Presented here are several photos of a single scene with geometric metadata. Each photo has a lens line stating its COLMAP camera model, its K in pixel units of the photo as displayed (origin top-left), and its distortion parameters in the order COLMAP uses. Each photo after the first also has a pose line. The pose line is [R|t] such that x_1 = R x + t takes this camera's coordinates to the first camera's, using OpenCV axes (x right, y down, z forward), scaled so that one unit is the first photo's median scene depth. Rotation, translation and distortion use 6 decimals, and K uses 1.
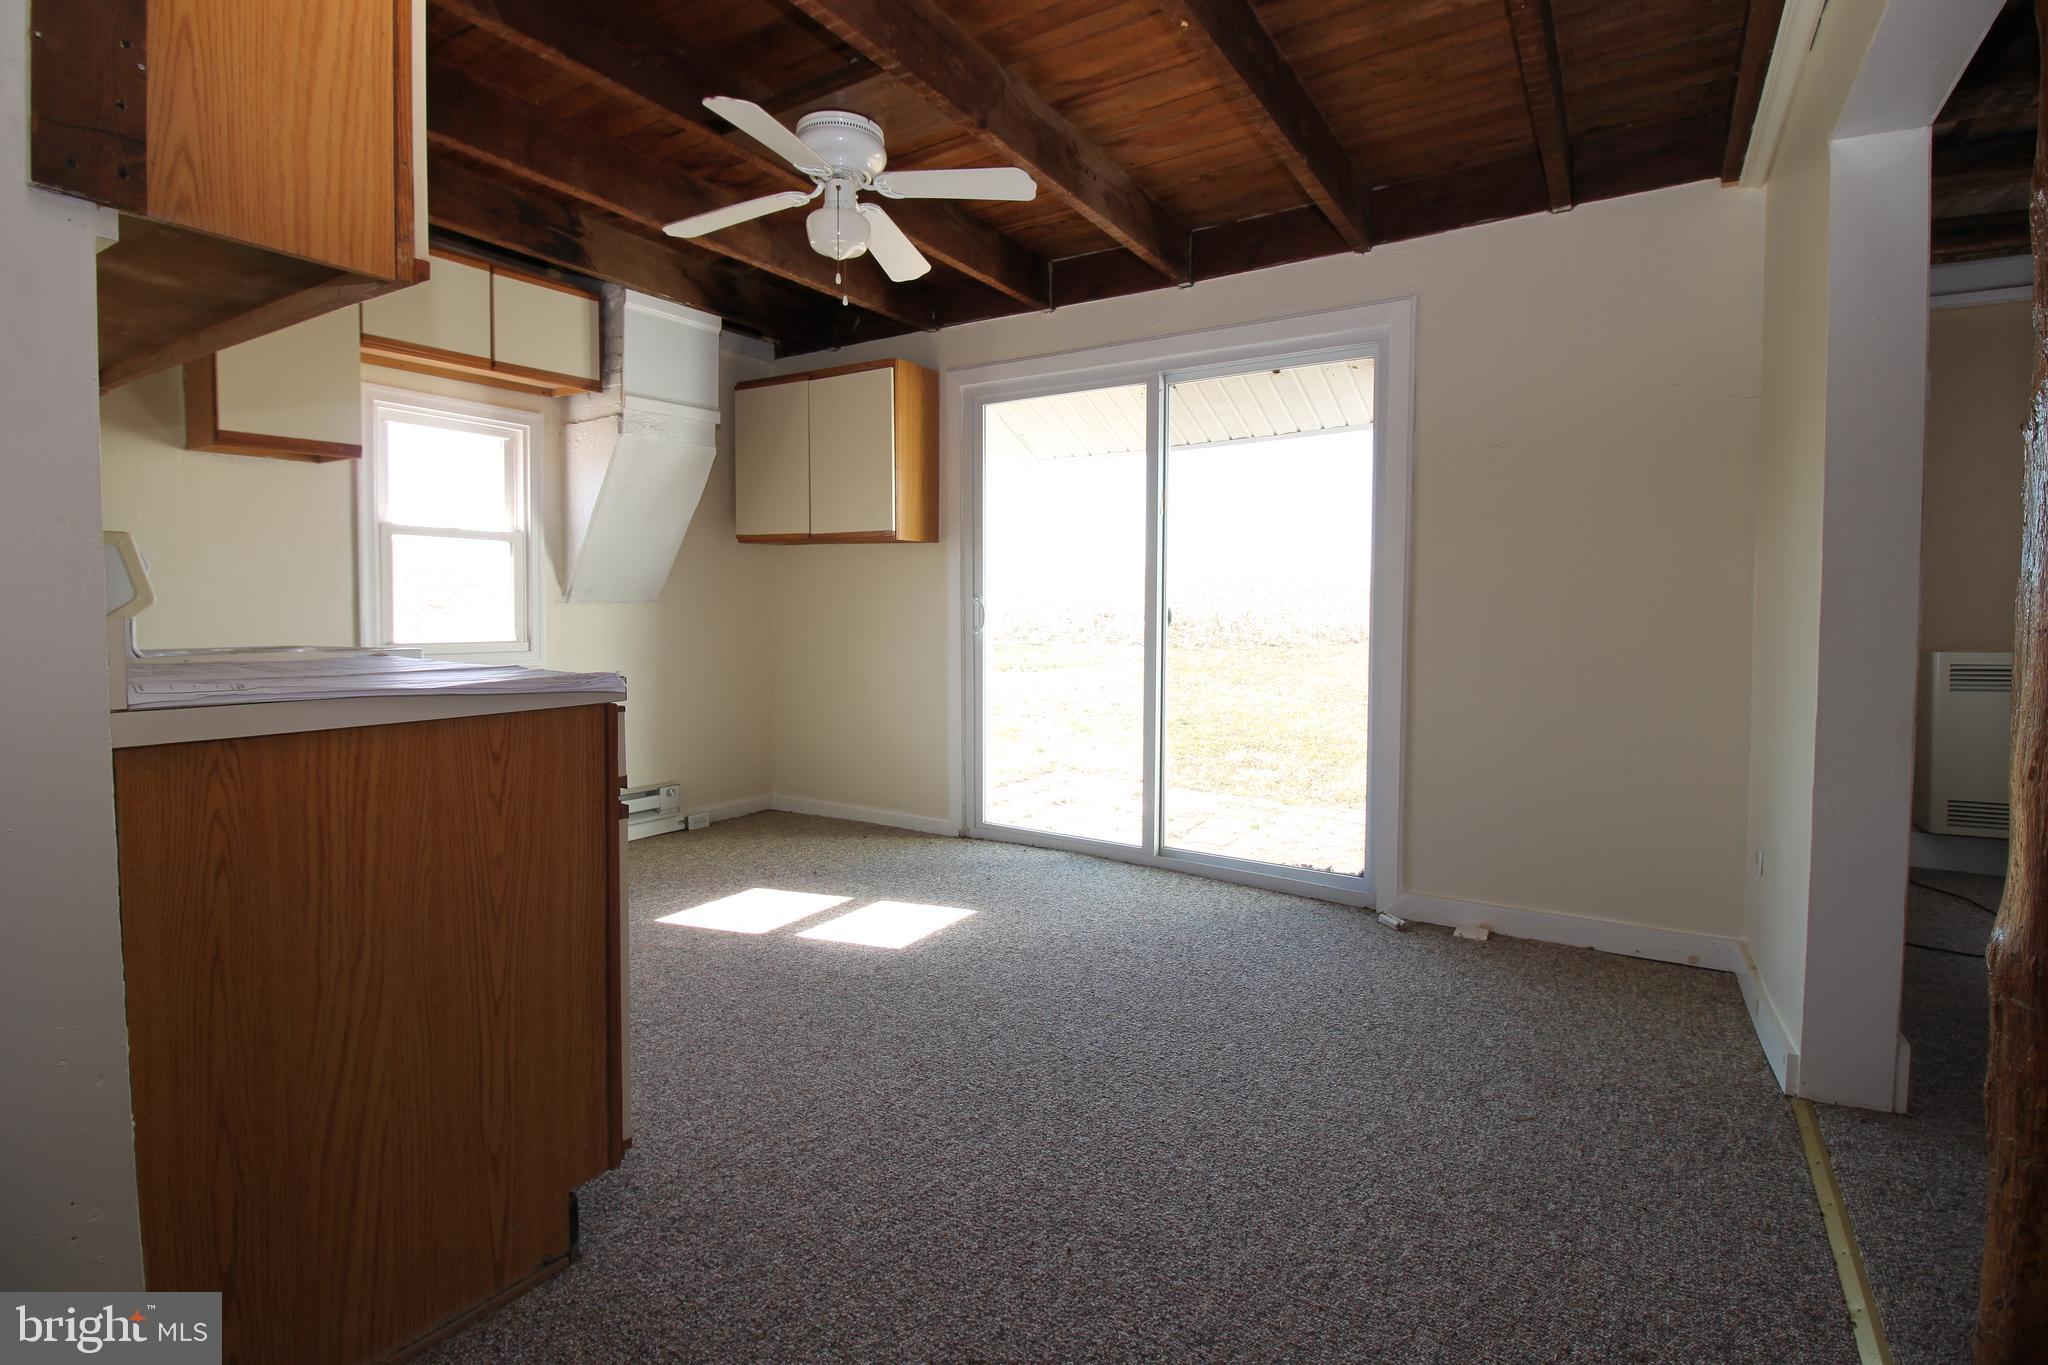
lens RADIAL K [[953.9, 0, 1030.4], [0, 953.9, 649.9], [0, 0, 1]] dist [0.002925, -0.016162]
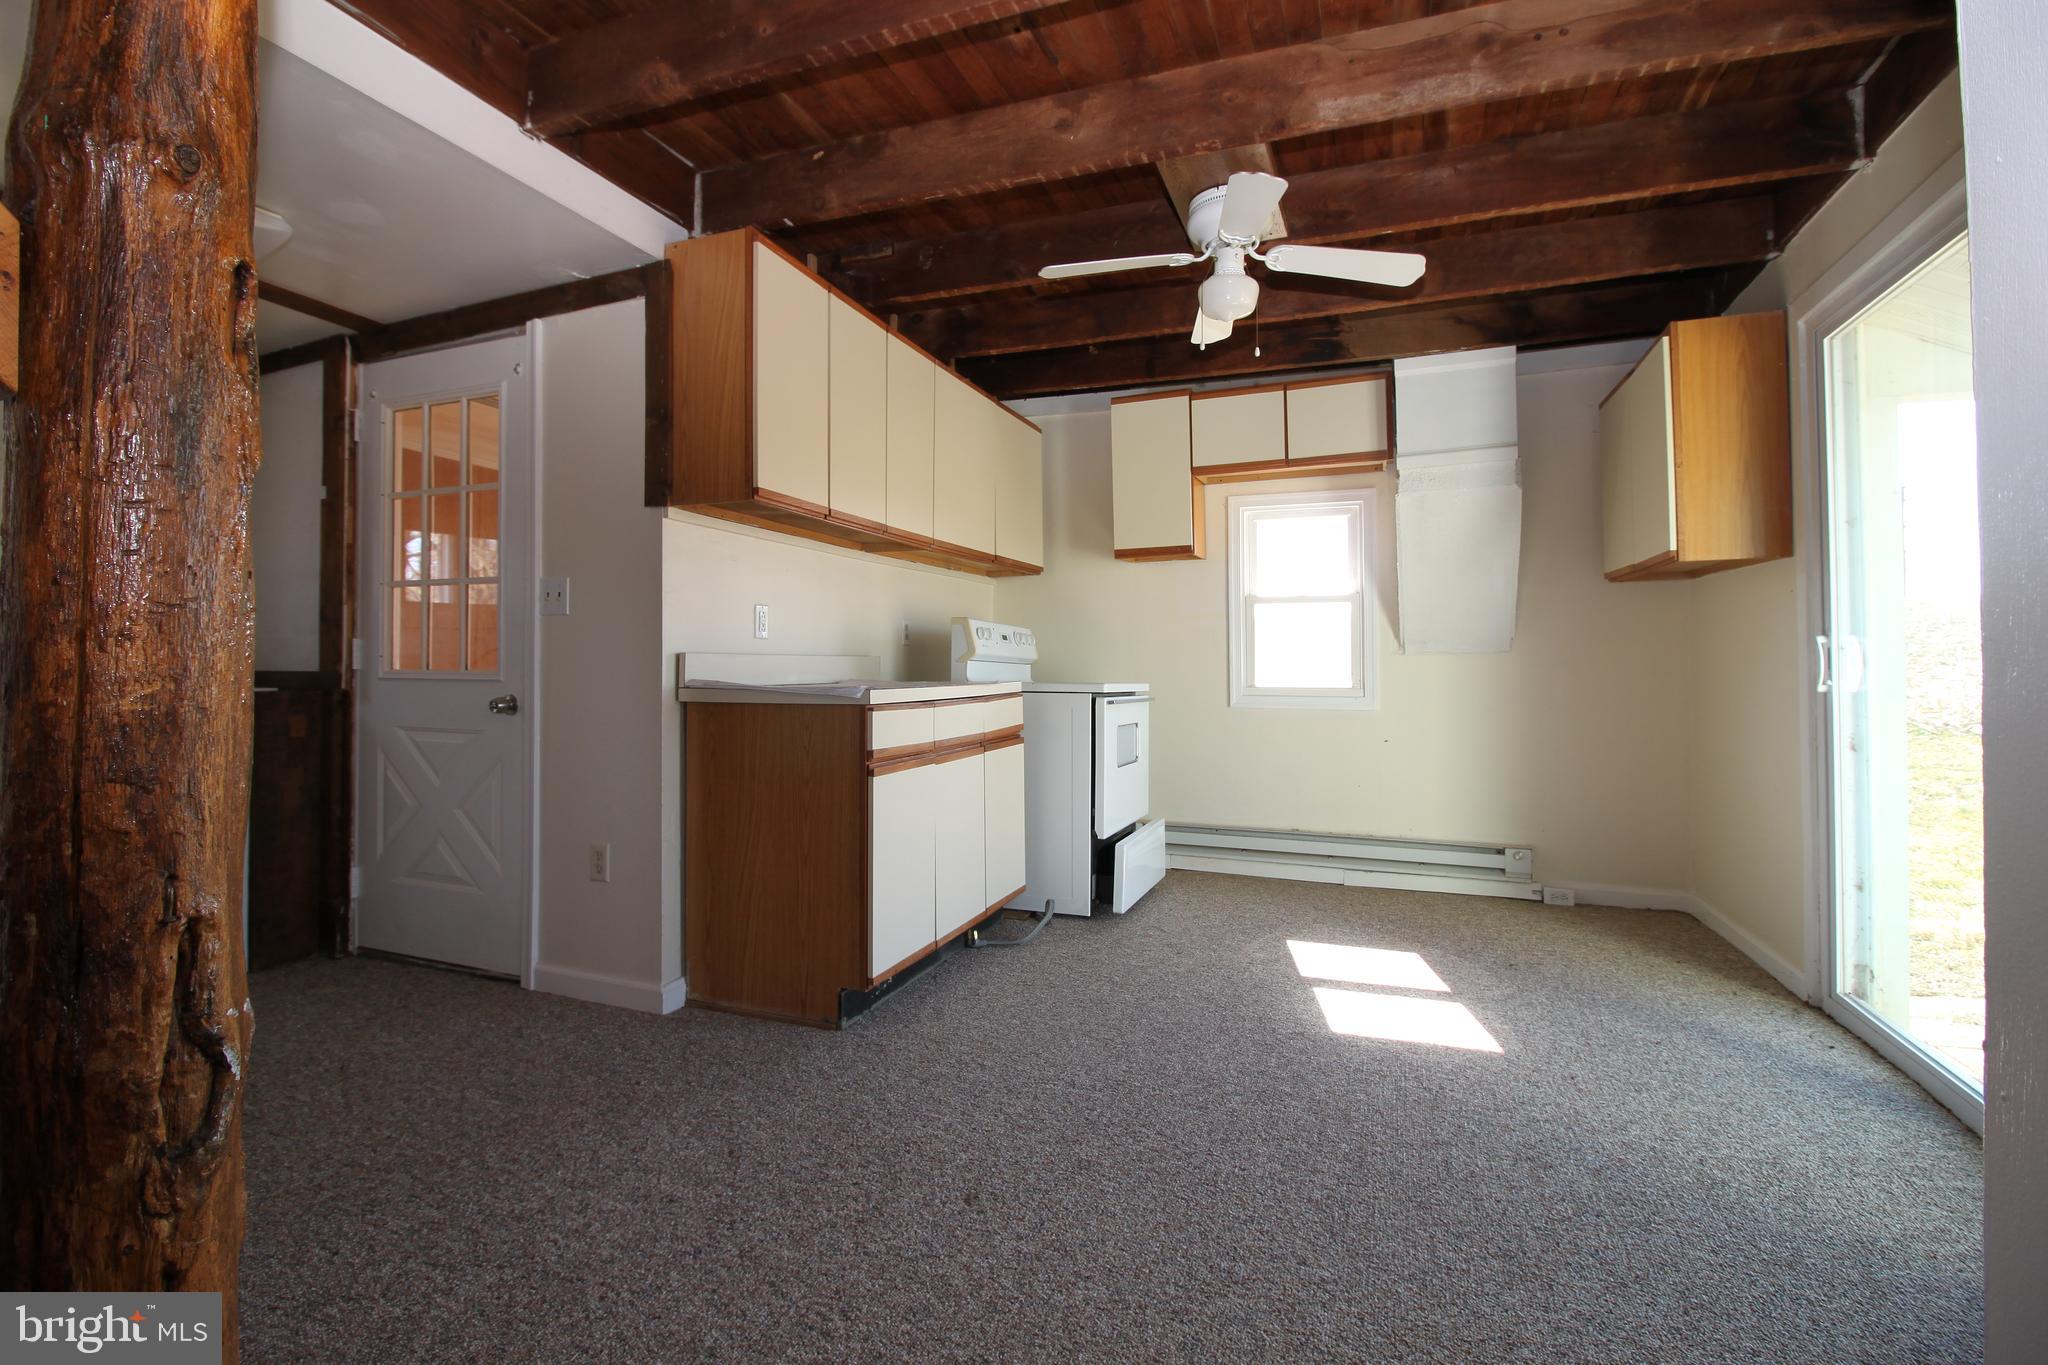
lens RADIAL K [[953.9, 0, 1030.4], [0, 953.9, 649.9], [0, 0, 1]] dist [0.002925, -0.016162]
pose [[0.198634, -0.021718, -0.979833, 0.626692], [-0.045701, 0.998462, -0.031396, -0.001157], [0.979008, 0.051015, 0.197336, 0.470474]]
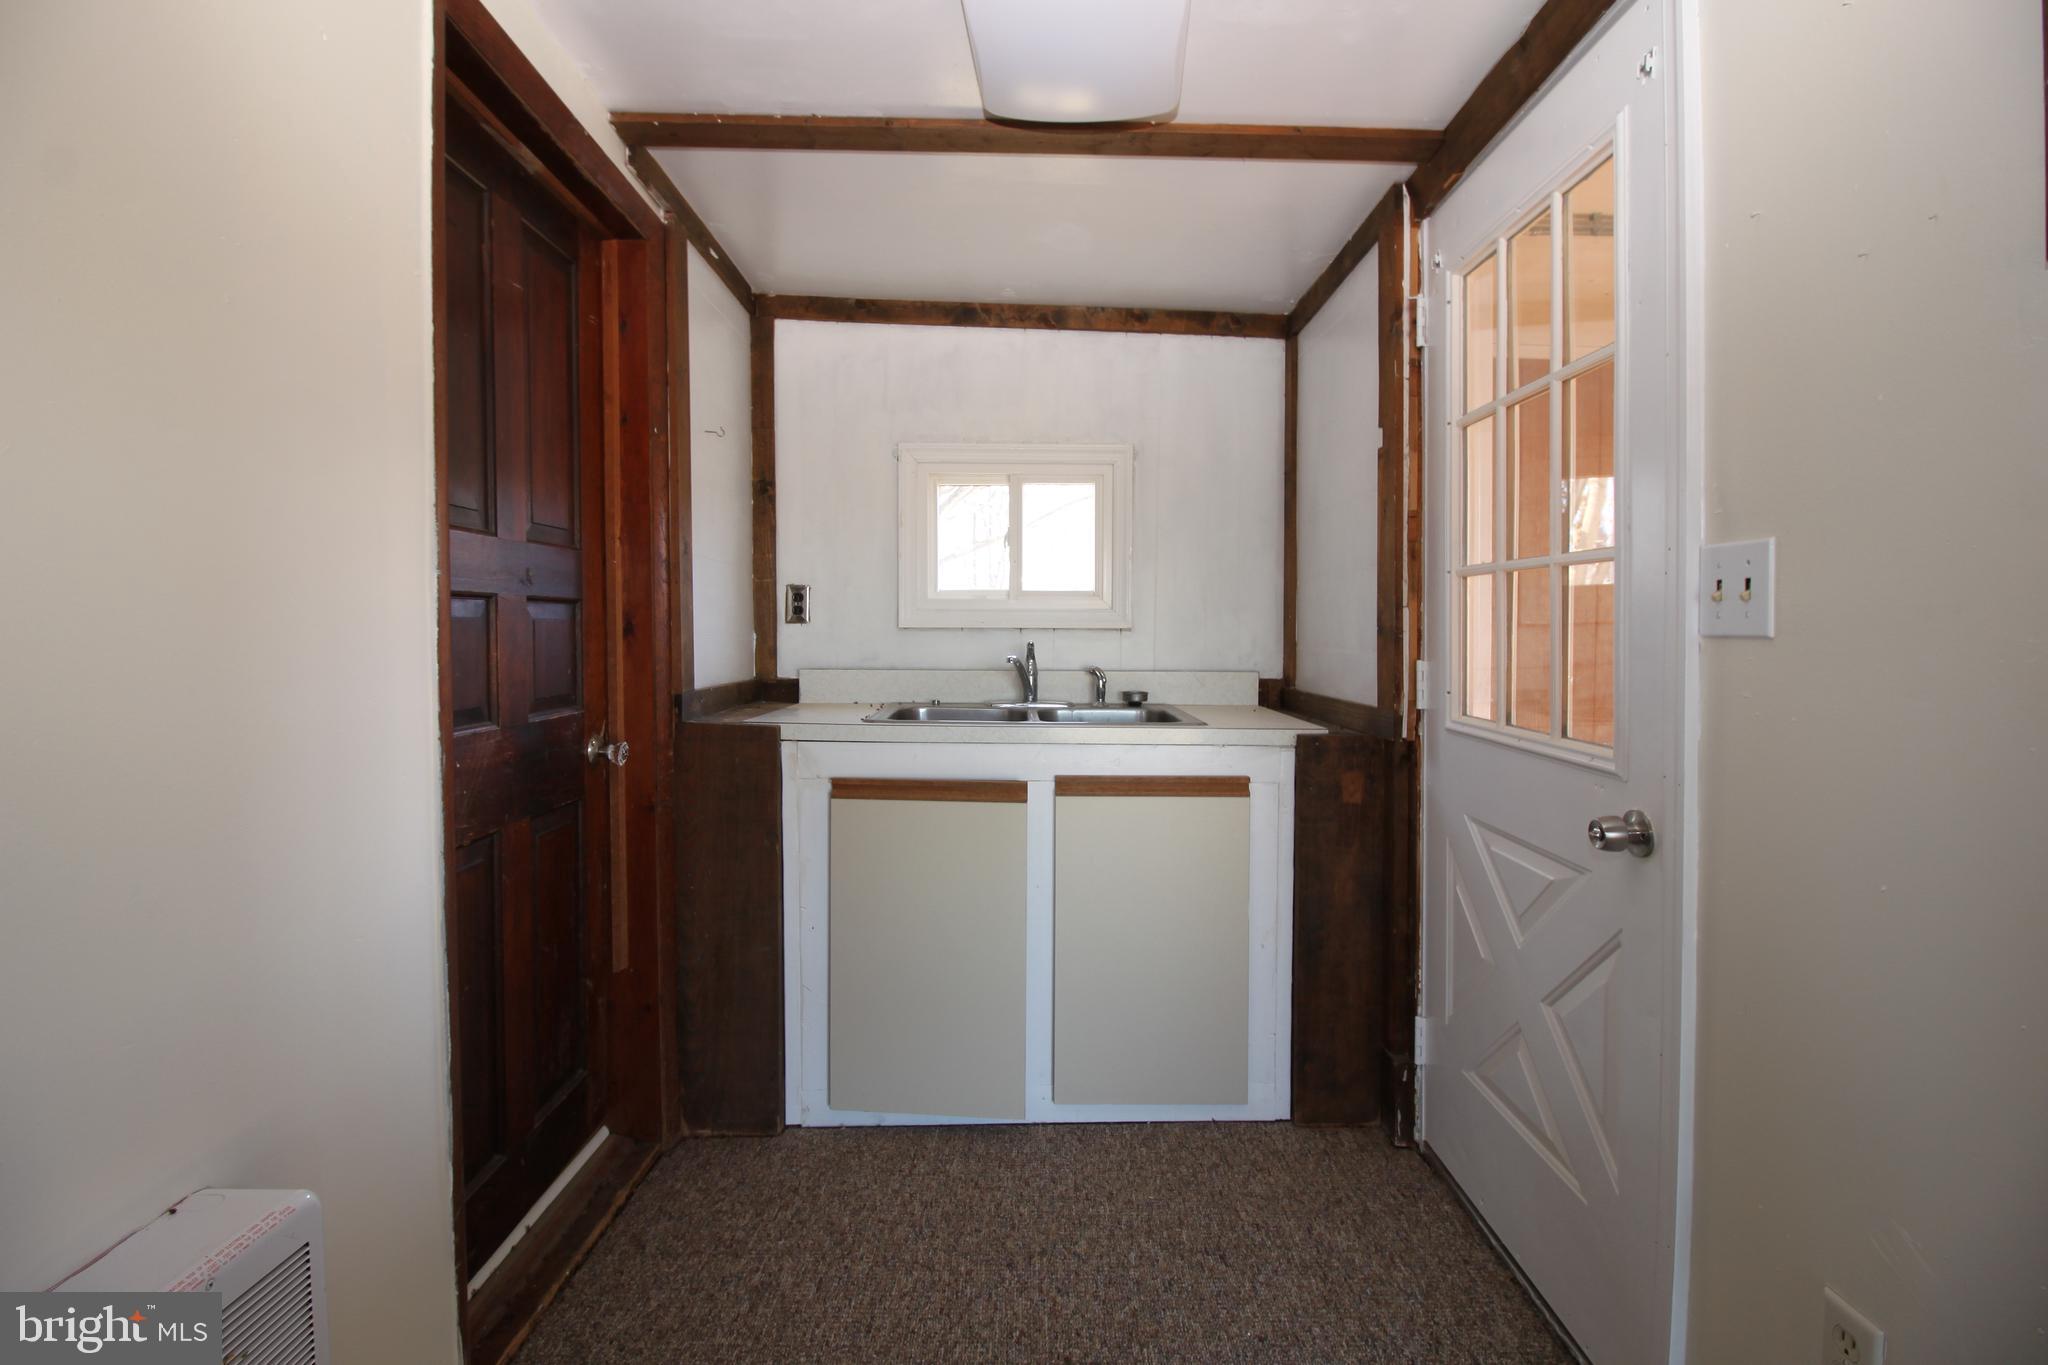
lens RADIAL K [[953.9, 0, 1030.4], [0, 953.9, 649.9], [0, 0, 1]] dist [0.002925, -0.016162]
pose [[-0.832785, 0.011313, -0.553481, 0.052736], [-0.026660, 0.997812, 0.060508, -0.052654], [0.552954, 0.065147, -0.830661, 0.351702]]
